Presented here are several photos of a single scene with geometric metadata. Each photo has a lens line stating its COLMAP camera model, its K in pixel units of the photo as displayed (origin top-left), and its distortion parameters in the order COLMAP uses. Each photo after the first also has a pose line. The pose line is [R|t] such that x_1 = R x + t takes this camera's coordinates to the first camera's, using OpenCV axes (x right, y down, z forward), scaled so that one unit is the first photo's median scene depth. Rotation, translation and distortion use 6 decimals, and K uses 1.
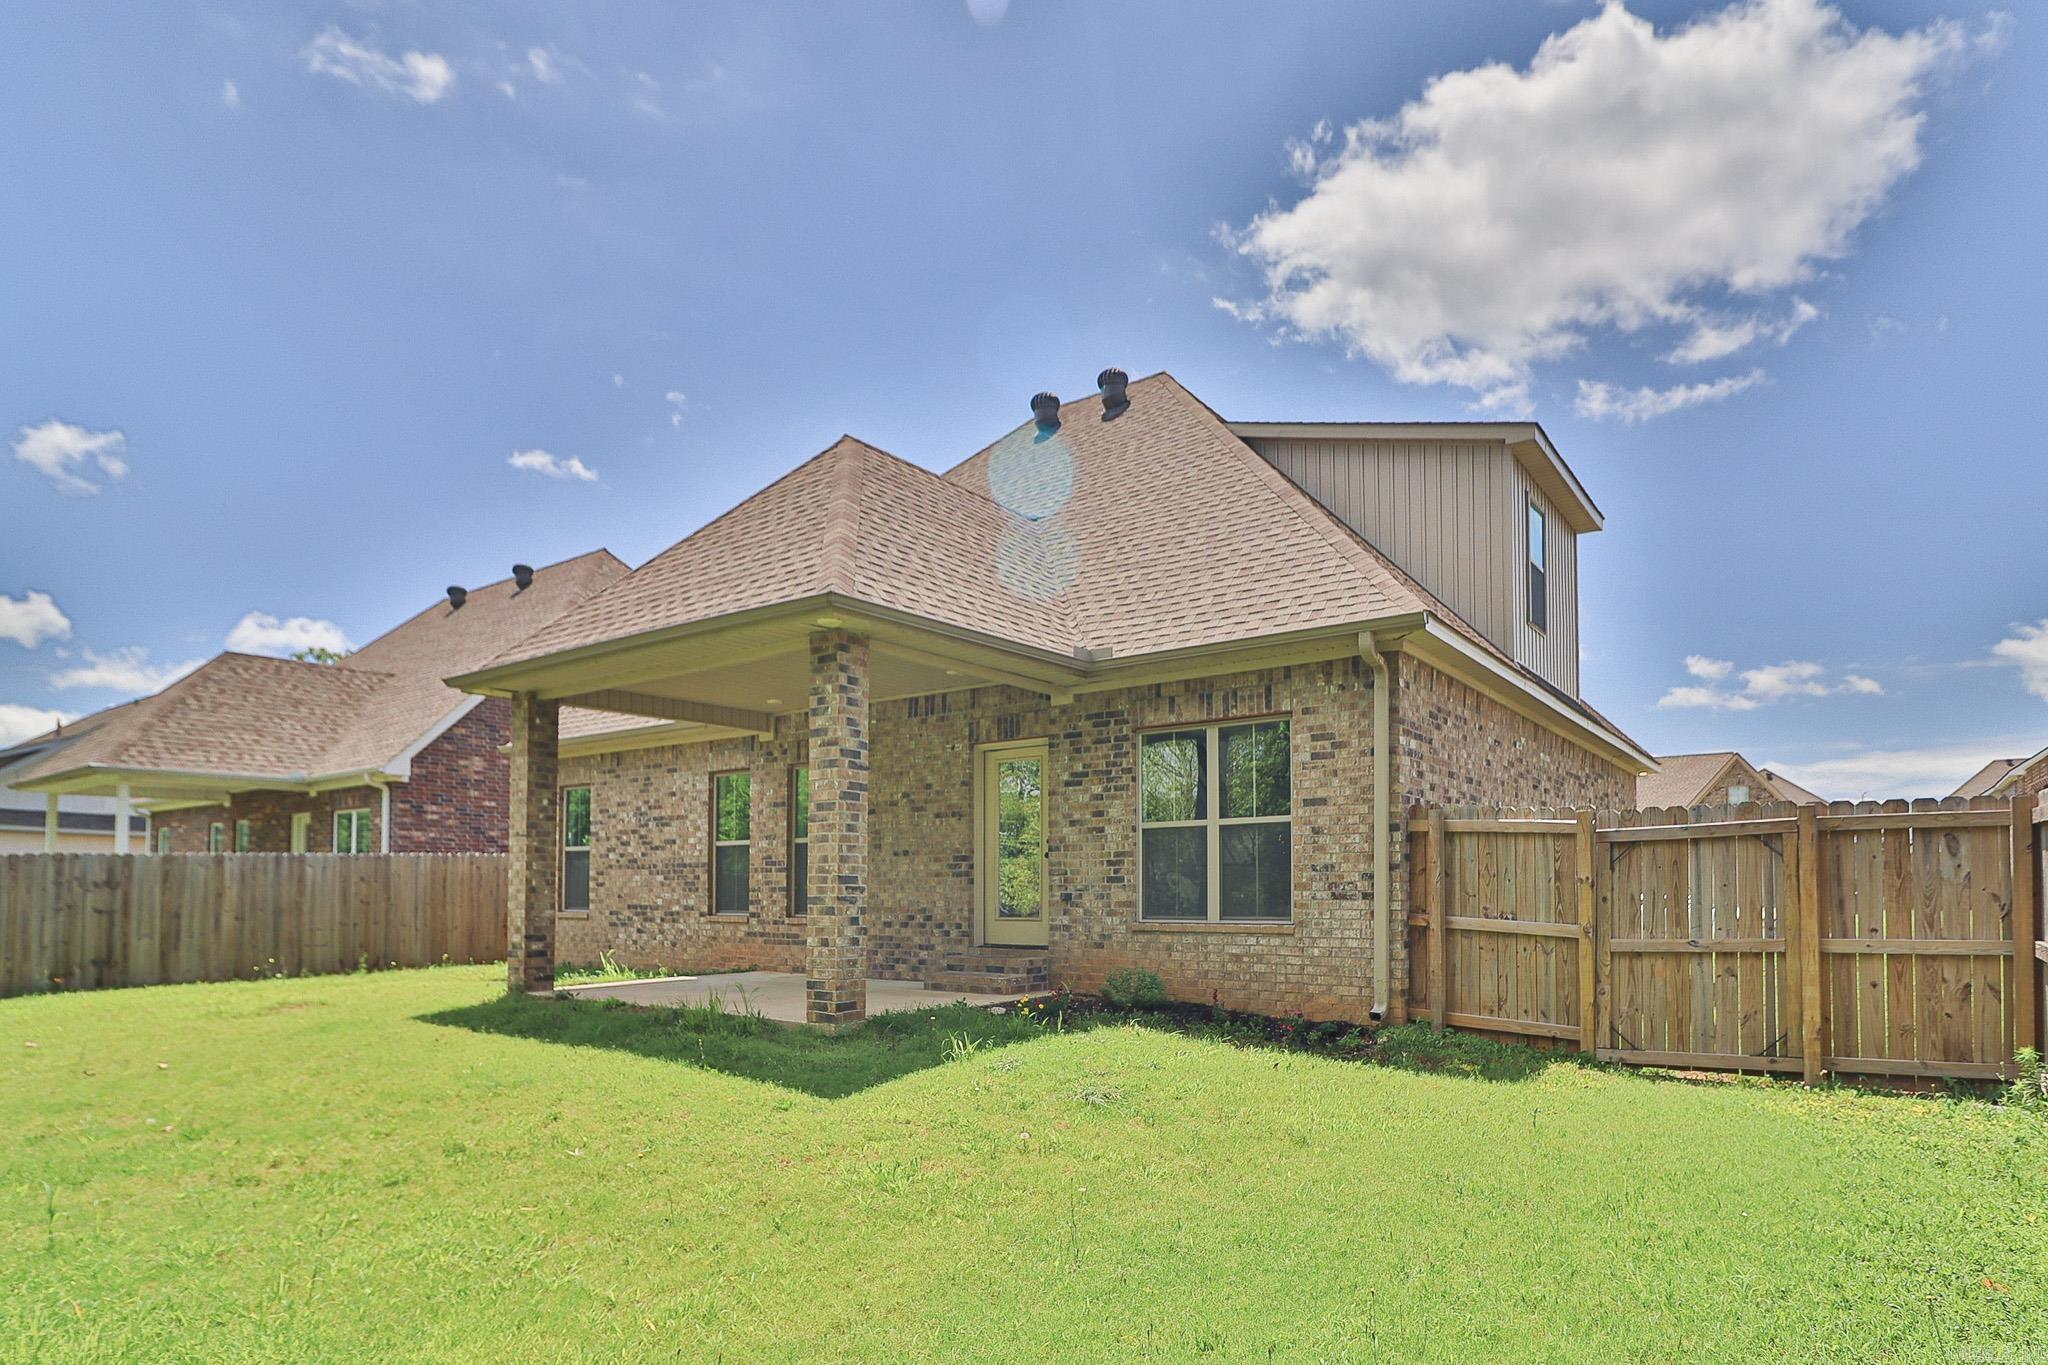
lens RADIAL K [[1052.9, 0, 1021.9], [0, 1052.9, 617.7], [0, 0, 1]] dist [0.005399, -0.019754]
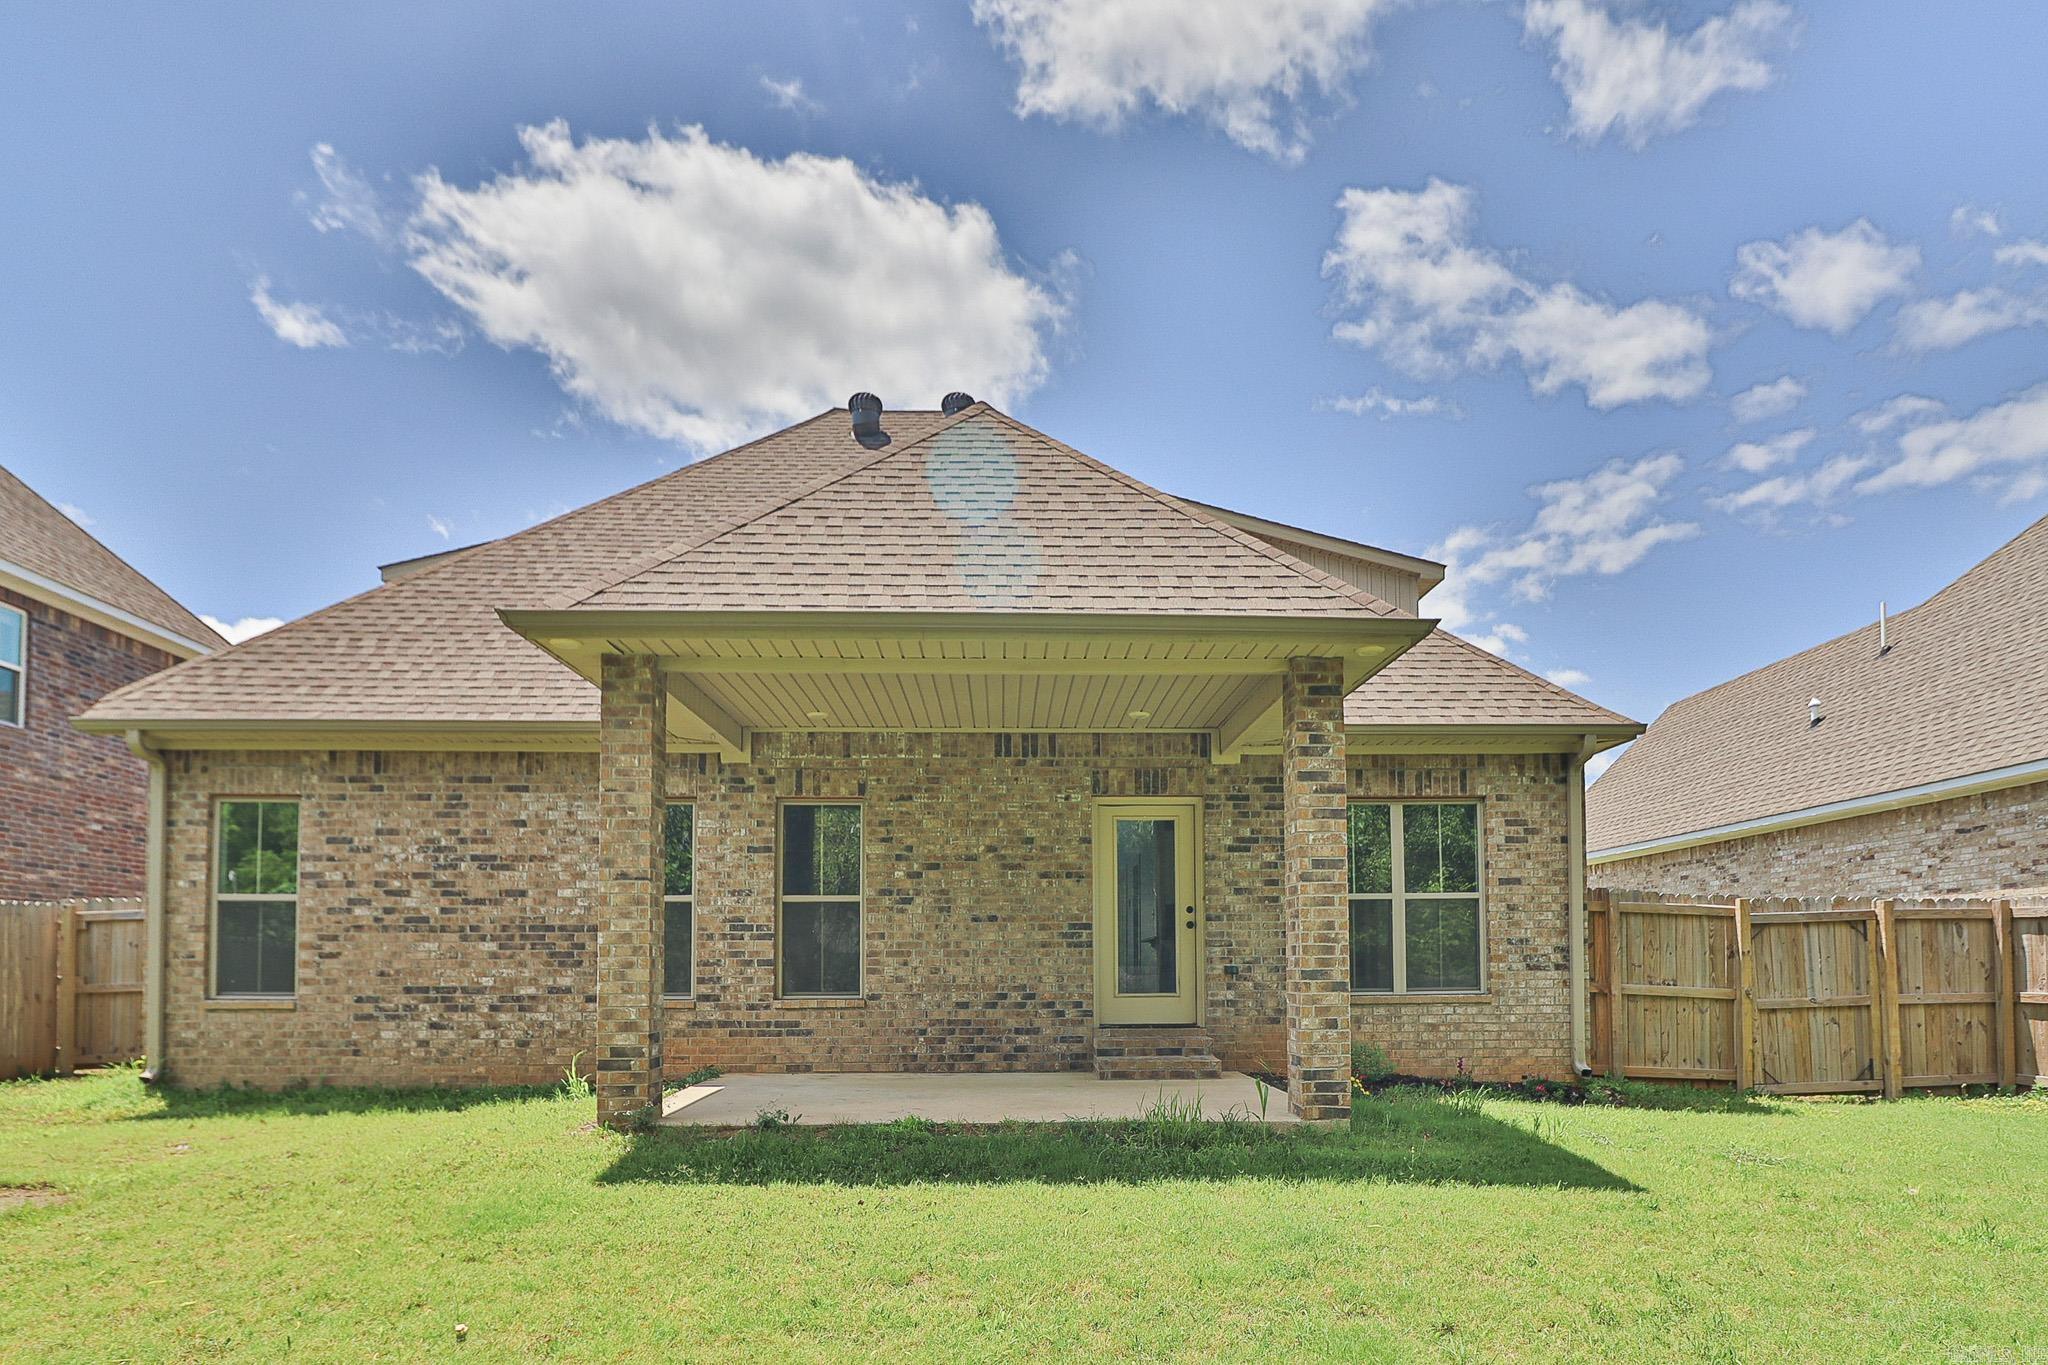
lens RADIAL K [[1131.0, 0, 1036.2], [0, 1131.0, 647.2], [0, 0, 1]] dist [0.004020, -0.018683]
pose [[0.793037, 0.161257, 0.587442, -0.717625], [-0.150263, 0.986312, -0.067898, 0.074945], [-0.590350, -0.034425, 0.806413, 0.295358]]
